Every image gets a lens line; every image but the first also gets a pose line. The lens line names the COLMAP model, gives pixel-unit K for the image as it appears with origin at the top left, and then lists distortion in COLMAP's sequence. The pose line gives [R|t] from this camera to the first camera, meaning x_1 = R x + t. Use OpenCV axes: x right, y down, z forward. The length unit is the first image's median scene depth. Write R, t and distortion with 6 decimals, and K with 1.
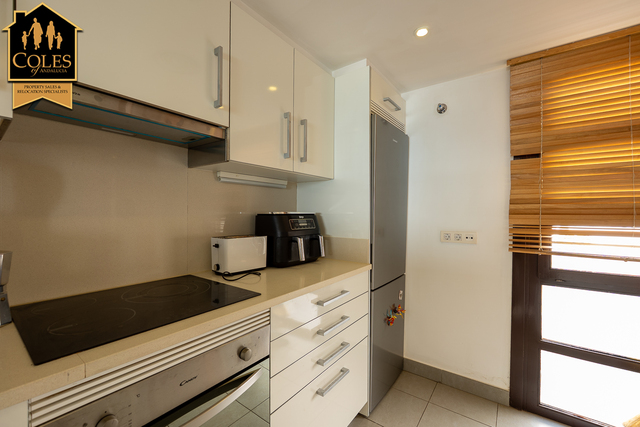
lens RADIAL K [[275.0, 0, 320.0], [0, 275.0, 213.5], [0, 0, 1]] dist [0.001540, 0.000197]
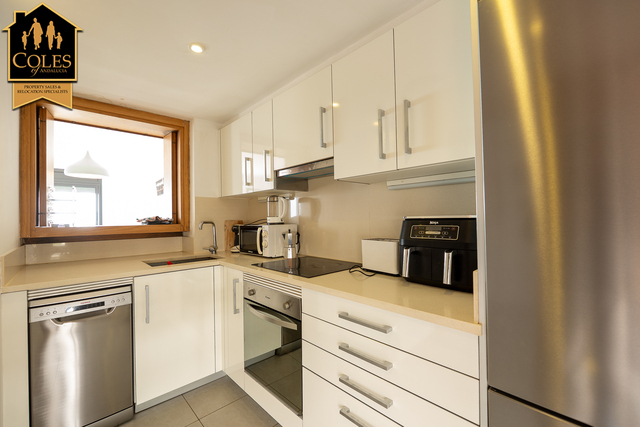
lens RADIAL K [[275.0, 0, 320.0], [0, 275.0, 213.5], [0, 0, 1]] dist [0.001540, 0.000197]
pose [[-0.170953, -0.035810, -0.984628, 0.734644], [-0.011470, 0.999344, -0.034353, 0.017039], [0.985212, 0.005421, -0.171252, 0.832640]]
